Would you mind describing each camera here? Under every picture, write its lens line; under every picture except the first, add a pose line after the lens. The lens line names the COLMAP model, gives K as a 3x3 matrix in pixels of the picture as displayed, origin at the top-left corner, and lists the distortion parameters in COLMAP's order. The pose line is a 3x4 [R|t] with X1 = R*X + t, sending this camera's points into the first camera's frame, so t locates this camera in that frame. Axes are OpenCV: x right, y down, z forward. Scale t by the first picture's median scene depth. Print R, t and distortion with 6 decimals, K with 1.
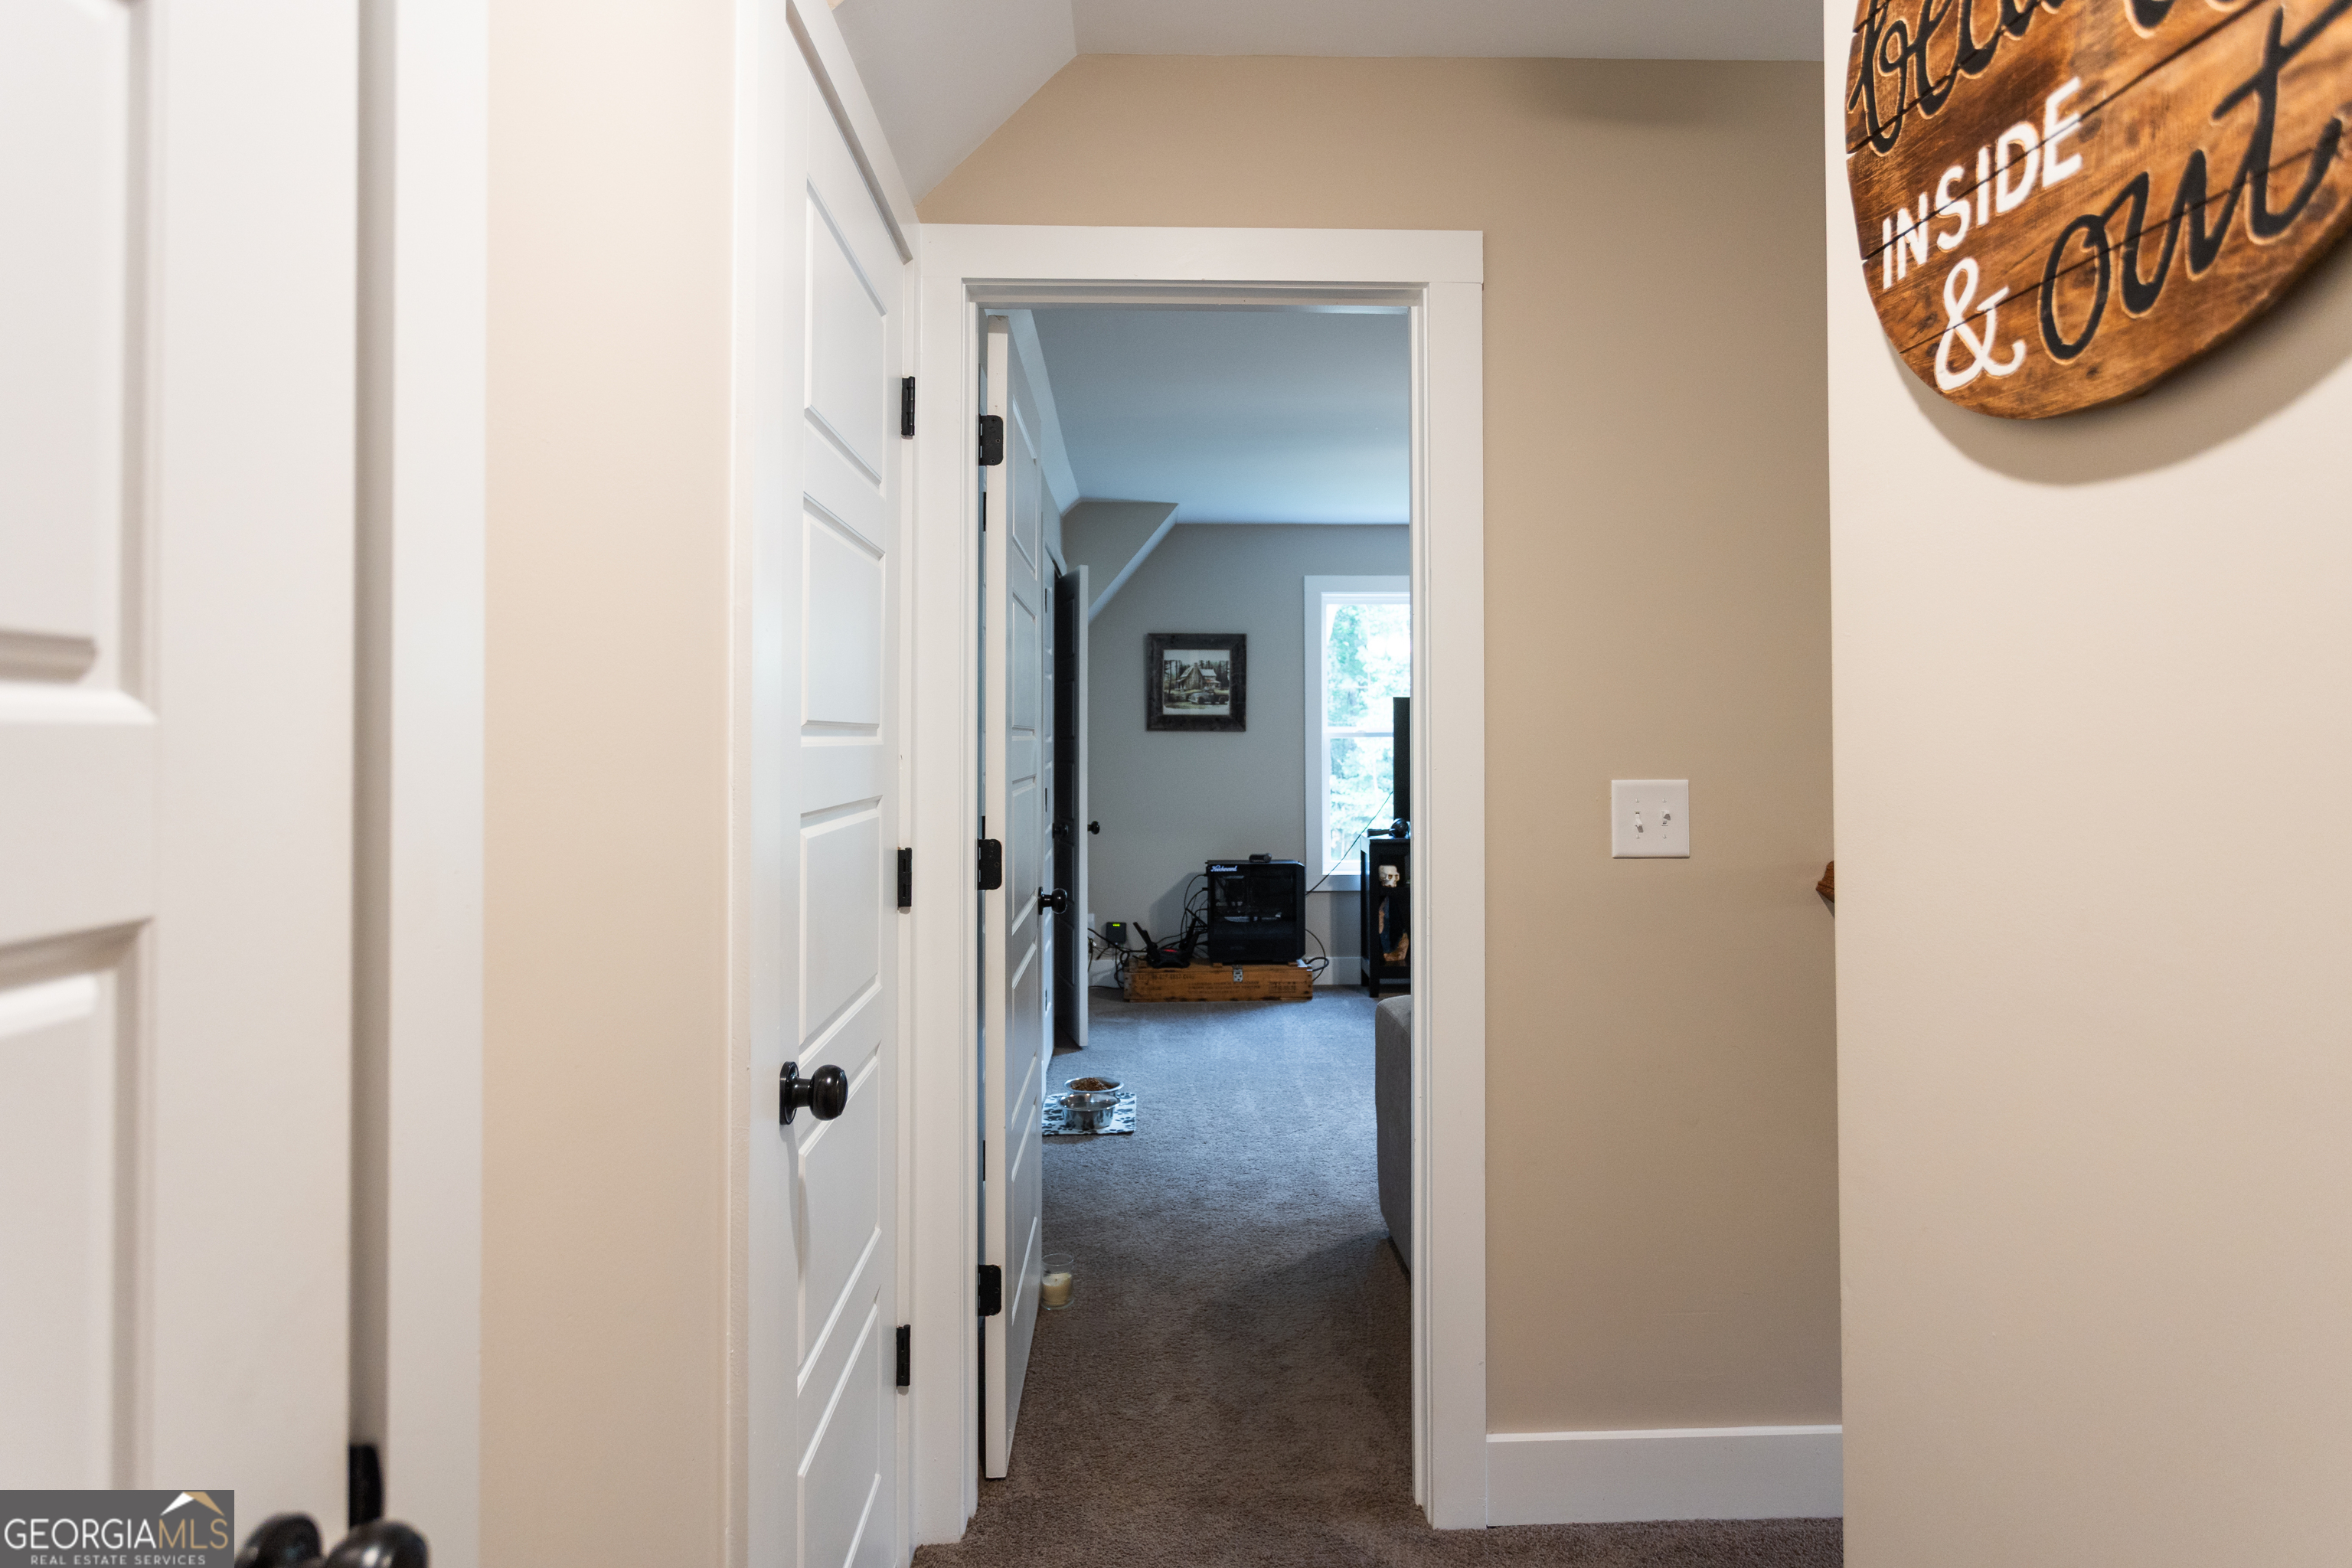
lens RADIAL K [[1364.5, 0, 1175.0], [0, 1364.5, 771.0], [0, 0, 1]] dist [0.000445, 0.000004]
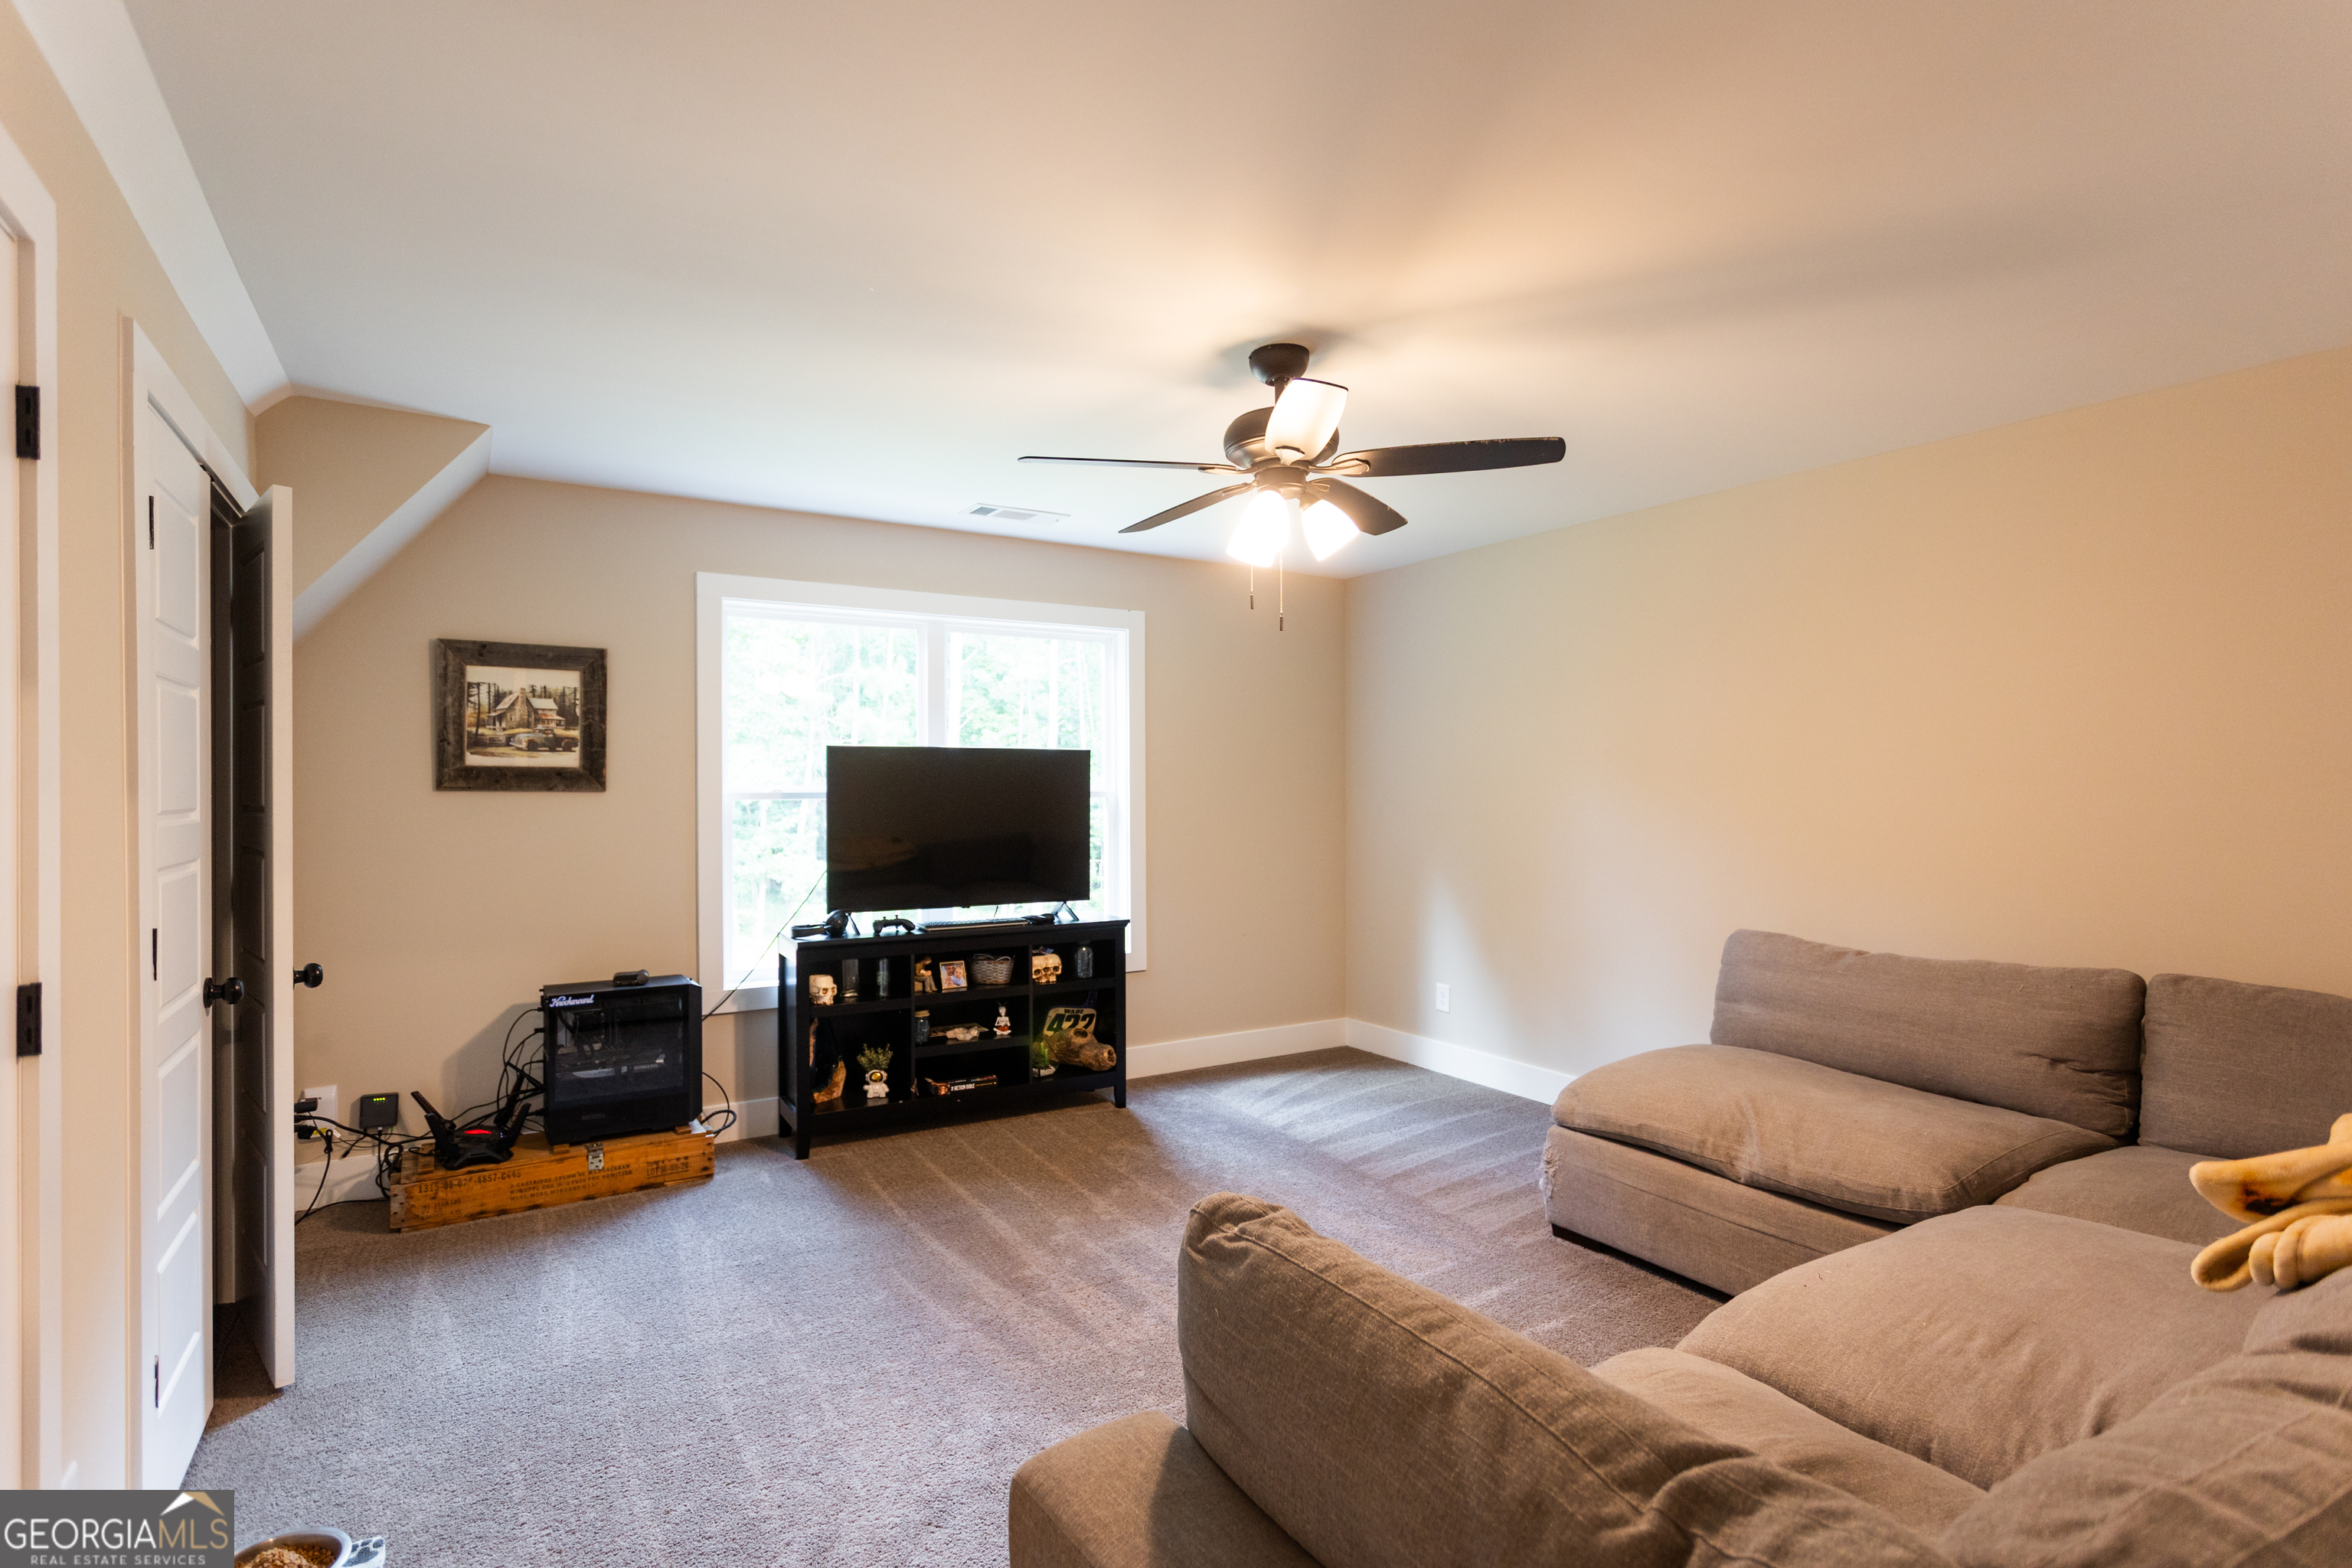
lens RADIAL K [[1119.3, 0, 1133.2], [0, 1119.3, 796.9], [0, 0, 1]] dist [0.001261, 0.001936]
pose [[0.870992, -0.001435, 0.491296, 0.006369], [0.006035, 0.999952, -0.007779, -0.020619], [-0.491261, 0.009740, 0.870958, 0.385007]]
